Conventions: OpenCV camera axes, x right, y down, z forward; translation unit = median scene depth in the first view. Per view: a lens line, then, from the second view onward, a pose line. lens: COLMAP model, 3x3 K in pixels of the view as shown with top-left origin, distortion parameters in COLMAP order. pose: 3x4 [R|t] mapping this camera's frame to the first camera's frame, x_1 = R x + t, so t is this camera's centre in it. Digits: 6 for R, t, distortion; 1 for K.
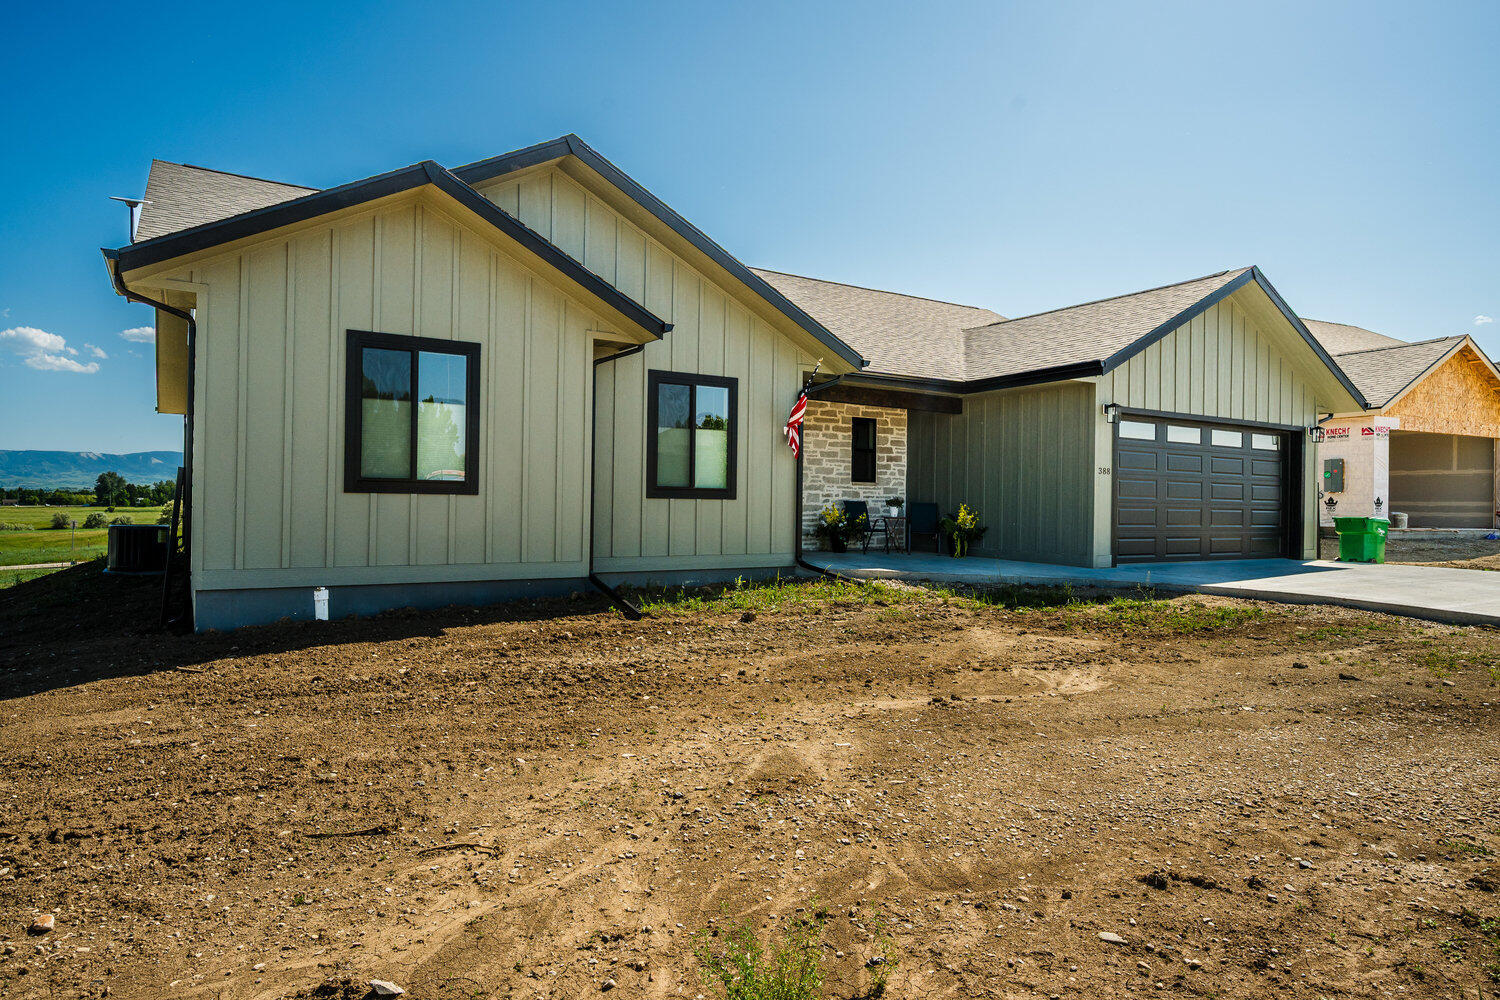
lens RADIAL K [[891.4, 0, 750.8], [0, 891.4, 506.0], [0, 0, 1]] dist [0.000956, -0.000161]
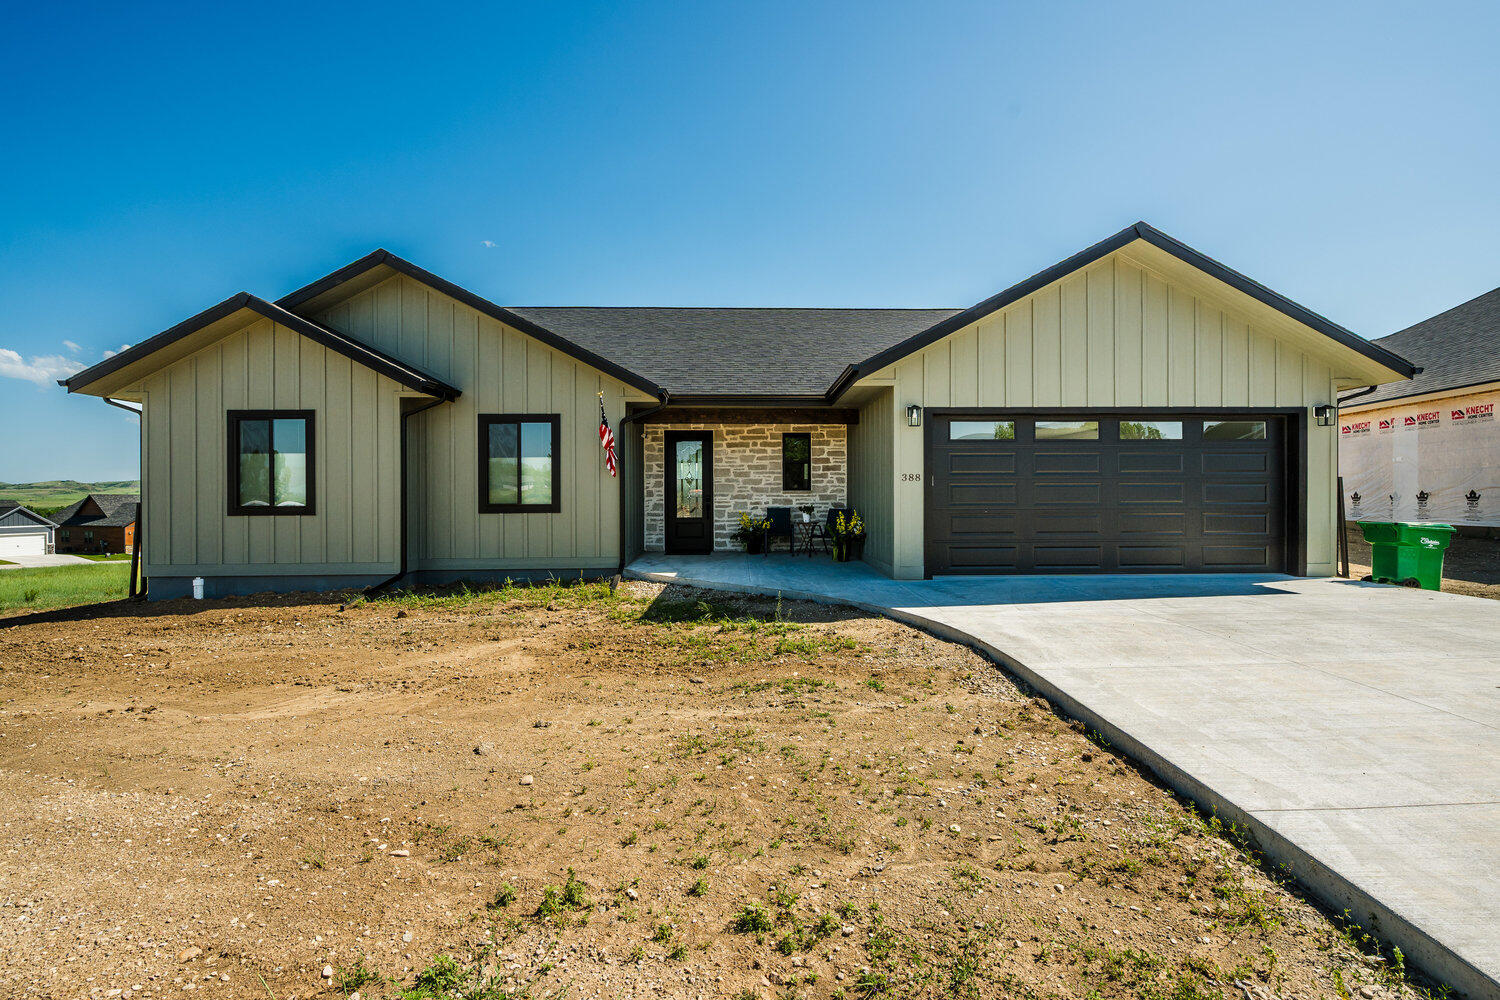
lens RADIAL K [[655.3, 0, 747.7], [0, 655.3, 496.8], [0, 0, 1]] dist [-0.008019, 0.000428]
pose [[0.867329, -0.019086, -0.497369, 0.500337], [0.016836, 0.999818, -0.009008, -0.012744], [0.497450, -0.000561, 0.867492, 0.265658]]
